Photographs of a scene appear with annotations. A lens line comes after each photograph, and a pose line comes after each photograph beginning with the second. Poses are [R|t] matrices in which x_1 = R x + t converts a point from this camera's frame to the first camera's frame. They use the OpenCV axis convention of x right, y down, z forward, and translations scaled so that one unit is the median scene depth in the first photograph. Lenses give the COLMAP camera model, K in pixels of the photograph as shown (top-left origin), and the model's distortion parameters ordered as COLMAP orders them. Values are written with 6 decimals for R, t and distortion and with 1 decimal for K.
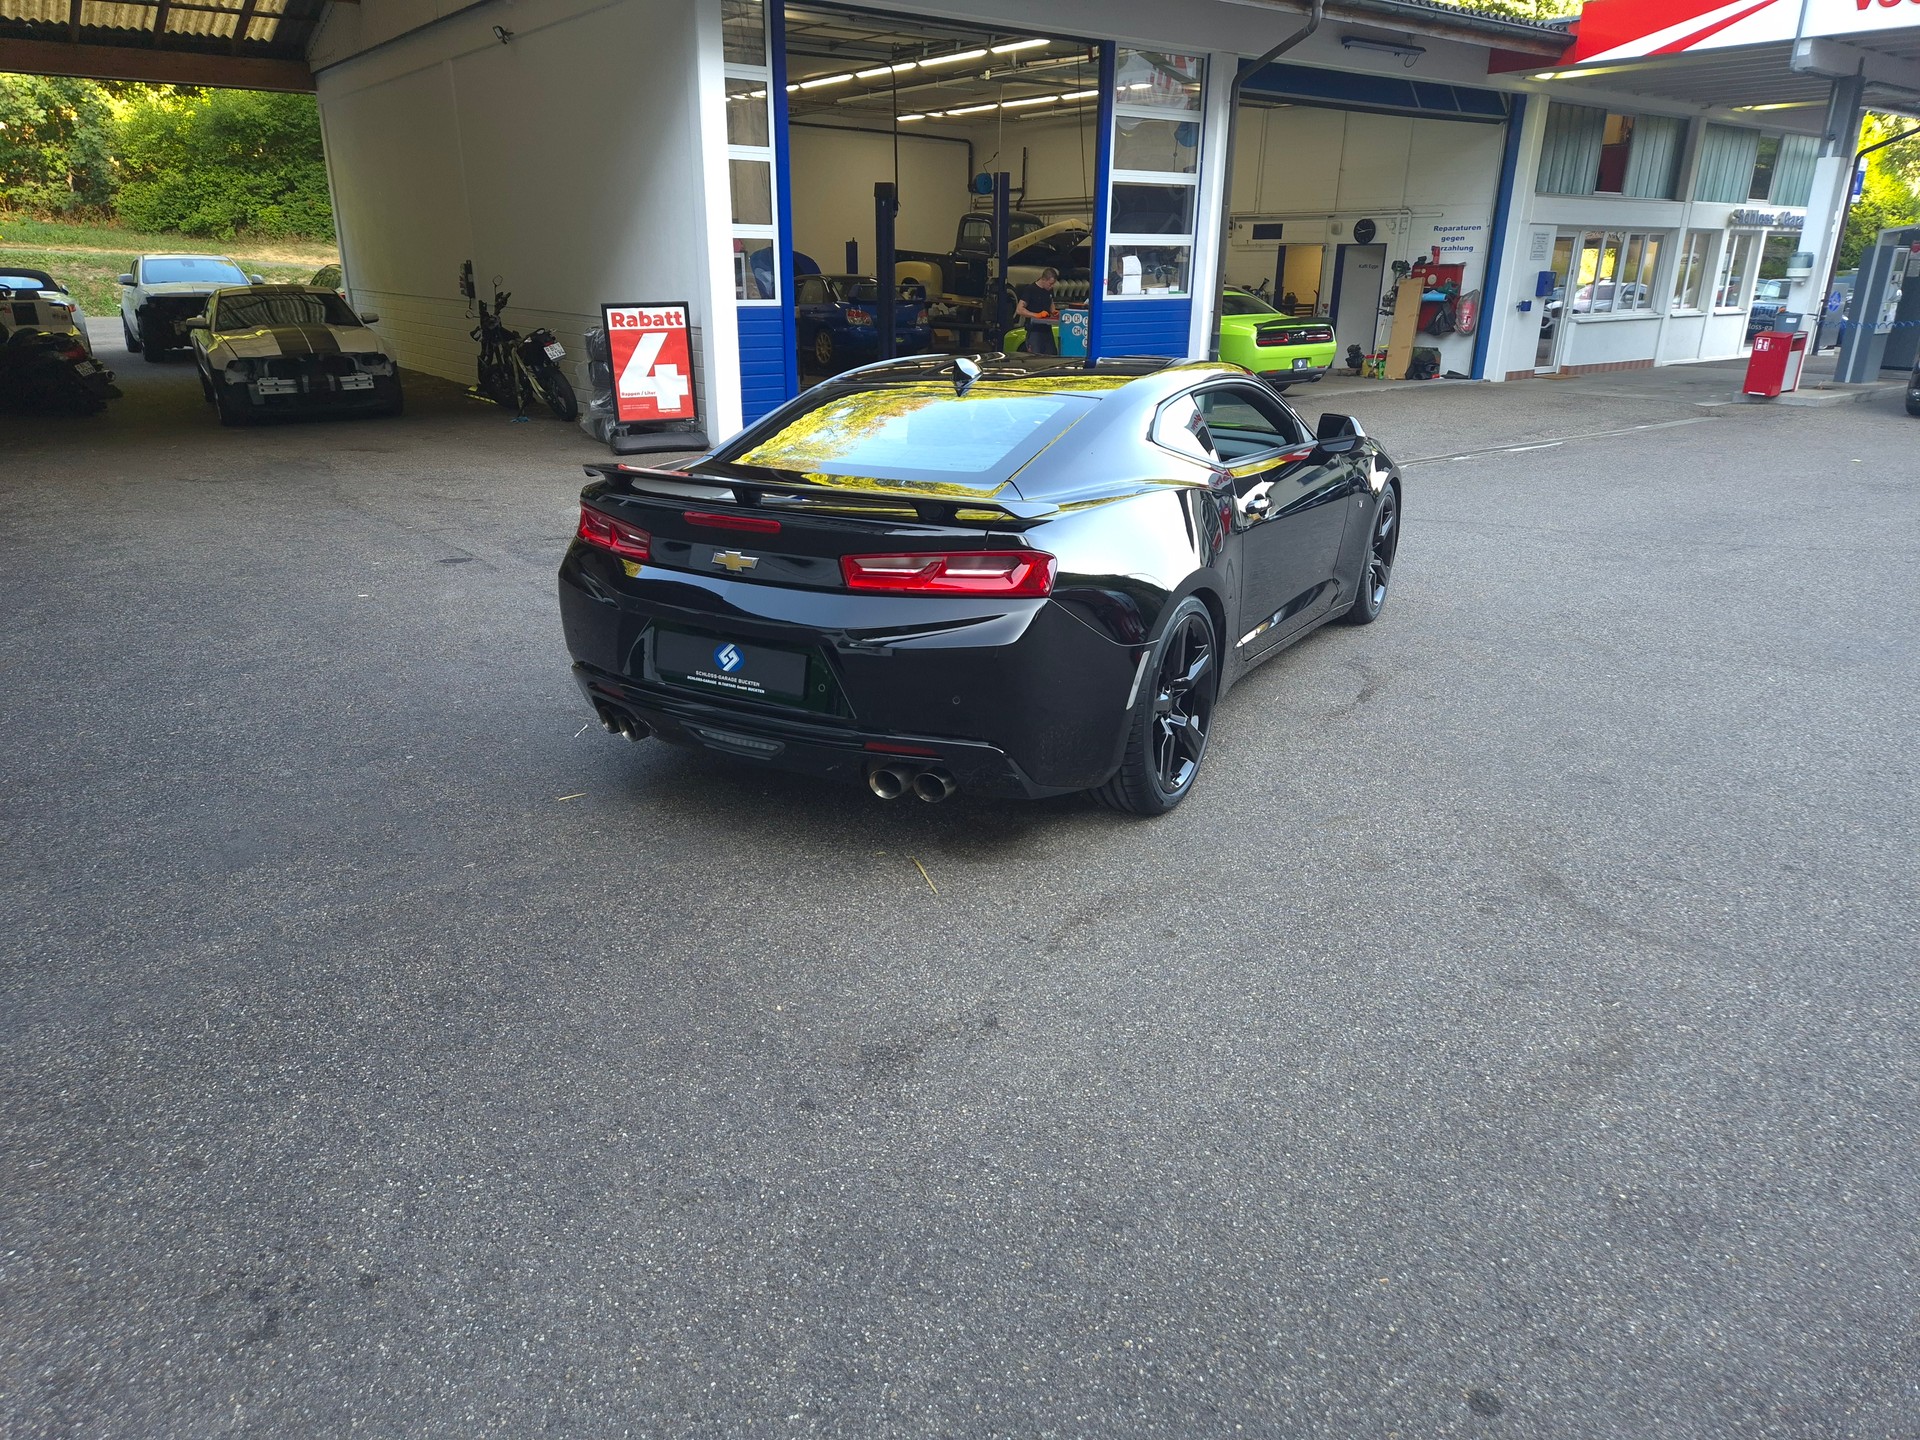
lens RADIAL K [[1265.8, 0, 945.4], [0, 1265.8, 709.4], [0, 0, 1]] dist [0.091615, -0.084396]
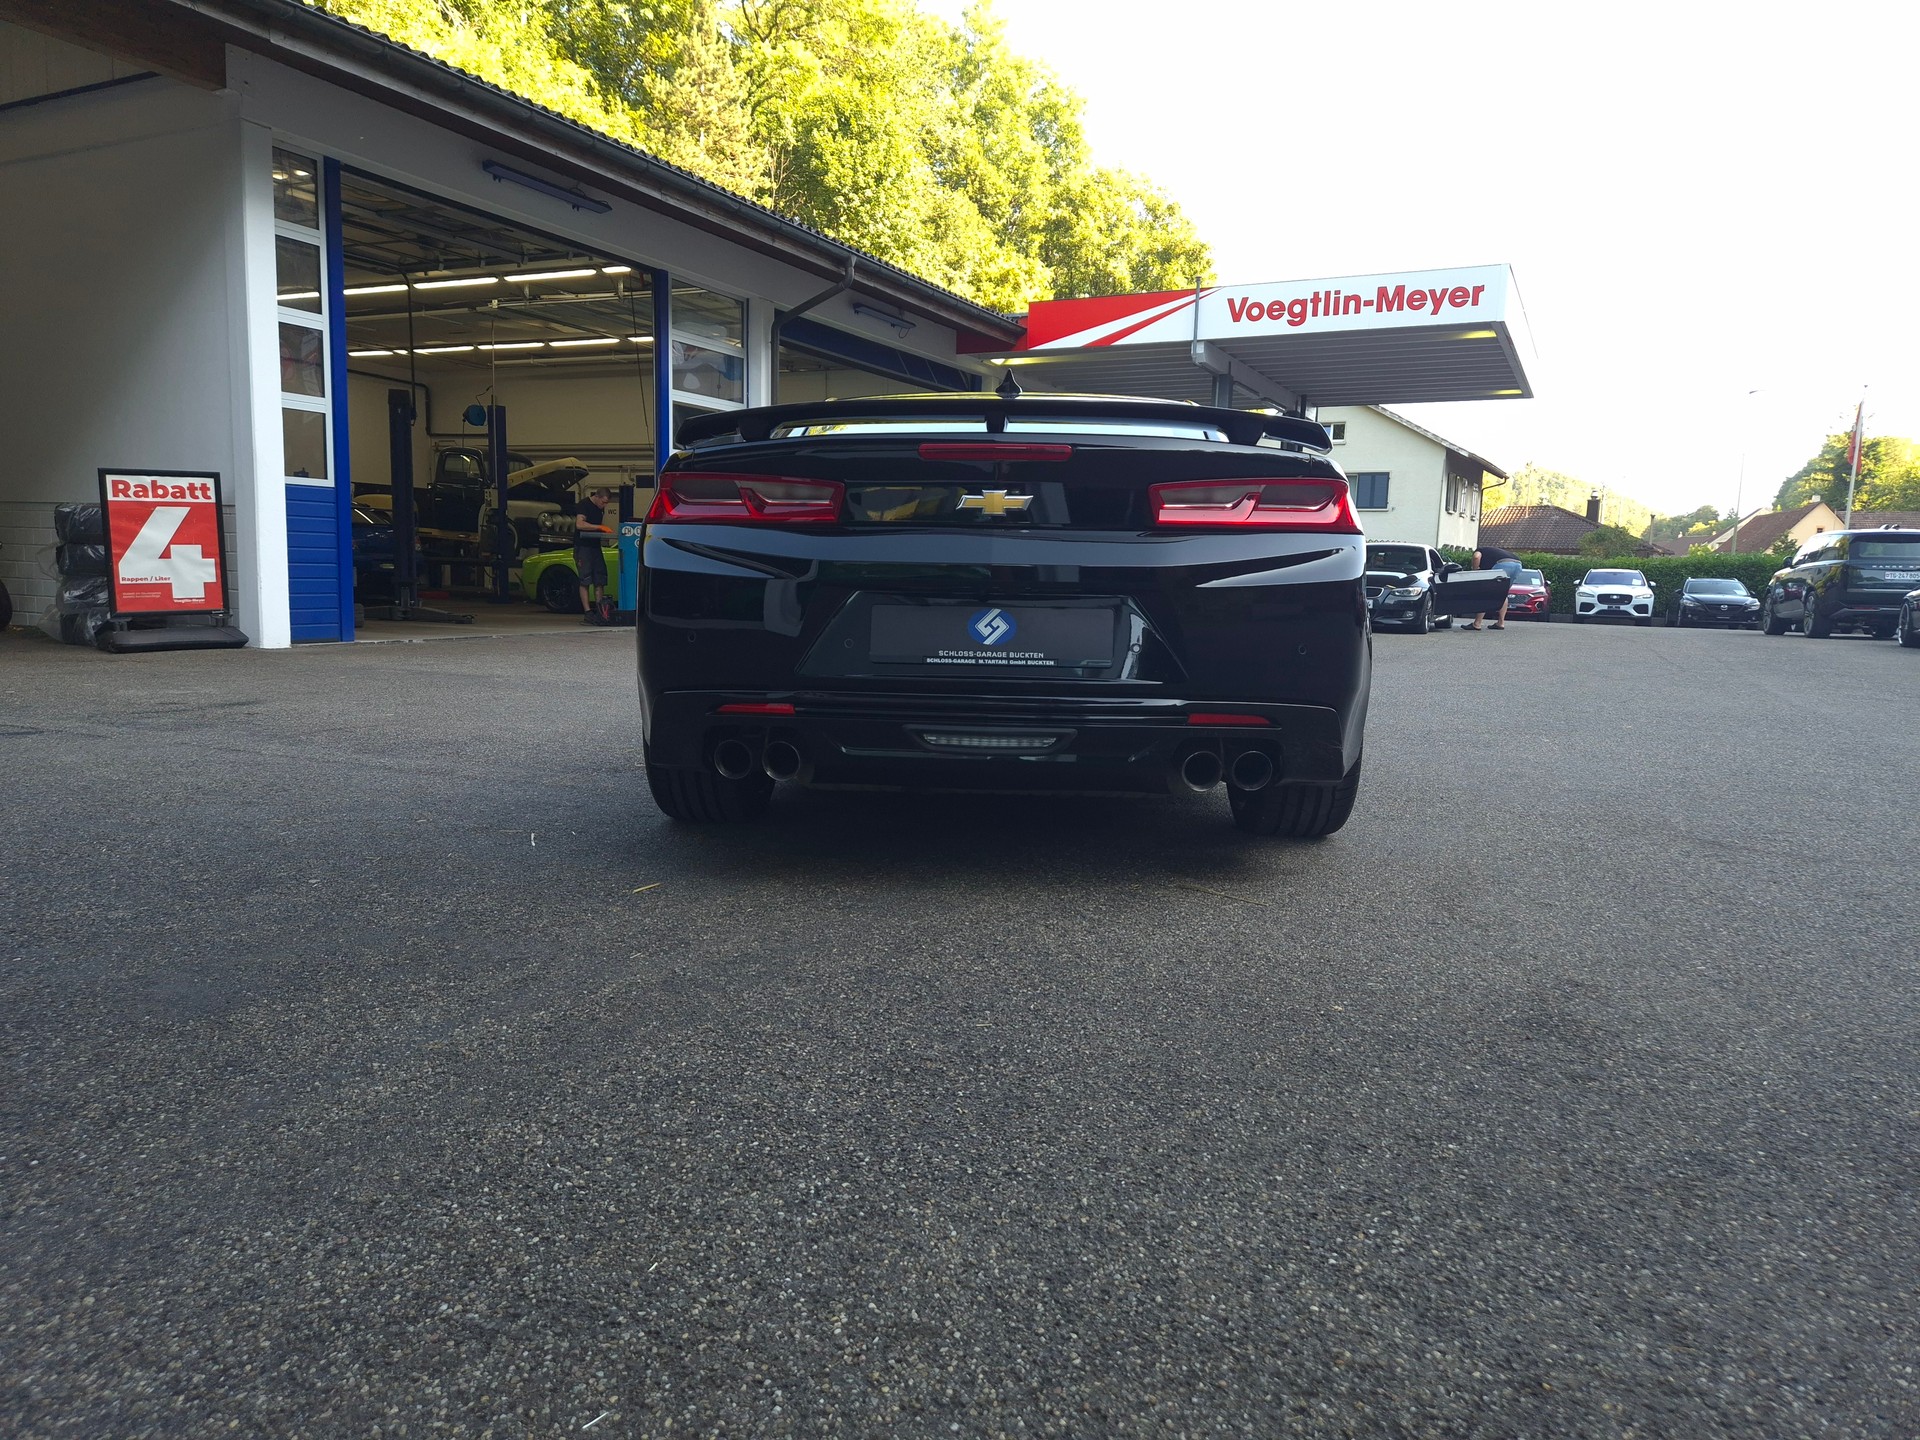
lens RADIAL K [[1267.2, 0, 954.4], [0, 1267.2, 708.2], [0, 0, 1]] dist [0.091624, -0.084022]
pose [[0.895878, -0.033051, 0.443070, -0.117179], [0.125827, 0.975276, -0.181669, 0.031630], [-0.426111, 0.218503, 0.877887, 0.076027]]
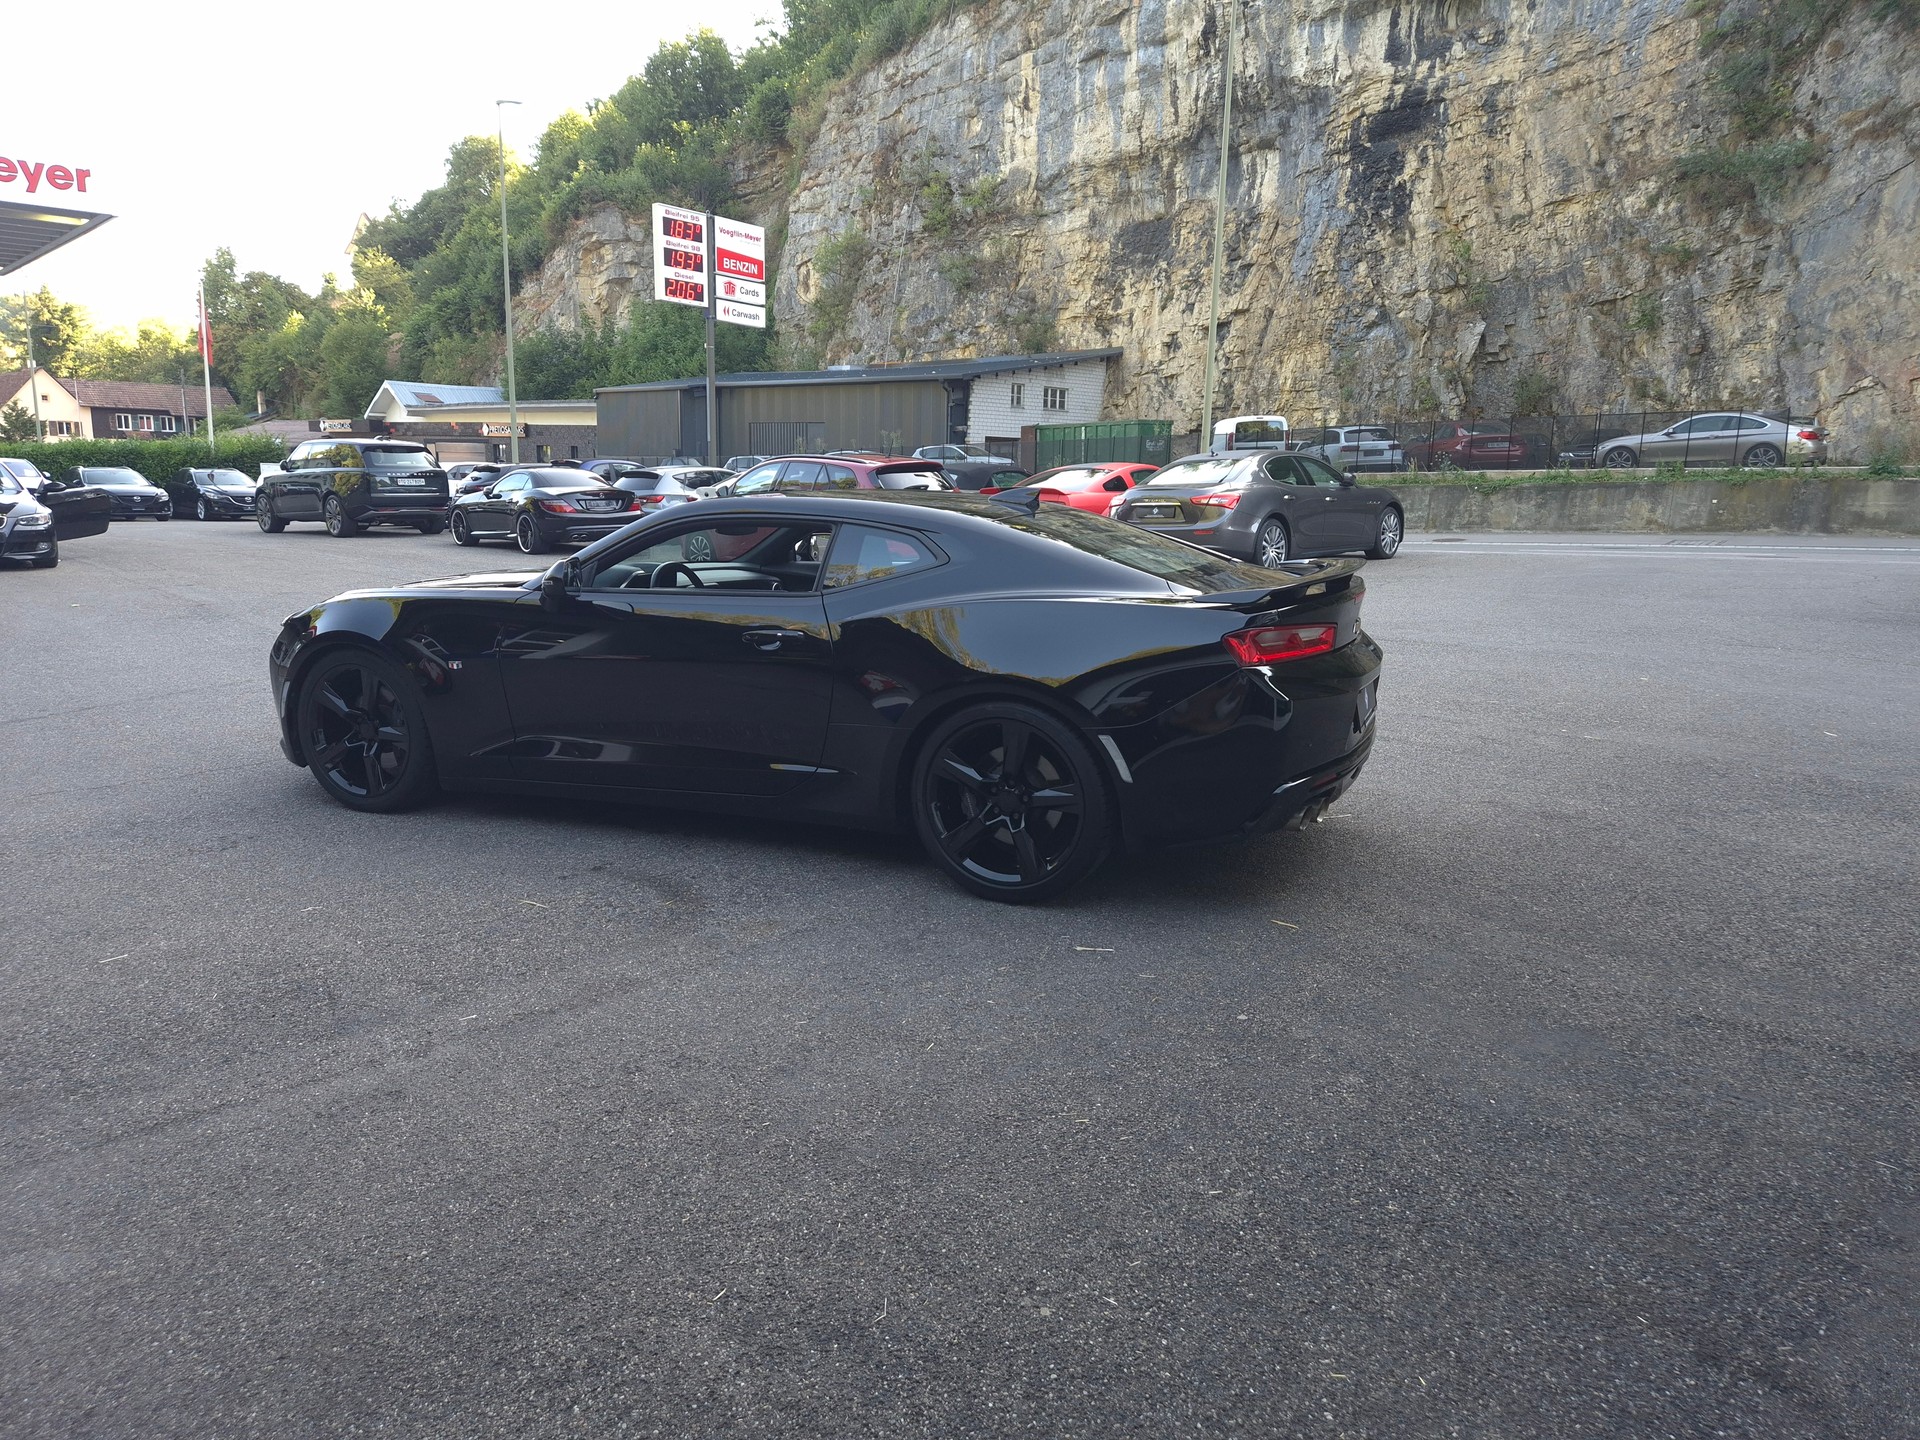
lens RADIAL K [[1268.5, 0, 950.5], [0, 1268.5, 721.9], [0, 0, 1]] dist [0.083333, -0.074510]
pose [[-0.102047, -0.201938, 0.974068, -0.311237], [0.306320, 0.925222, 0.223903, -0.097679], [-0.946443, 0.321225, -0.032559, 0.320318]]
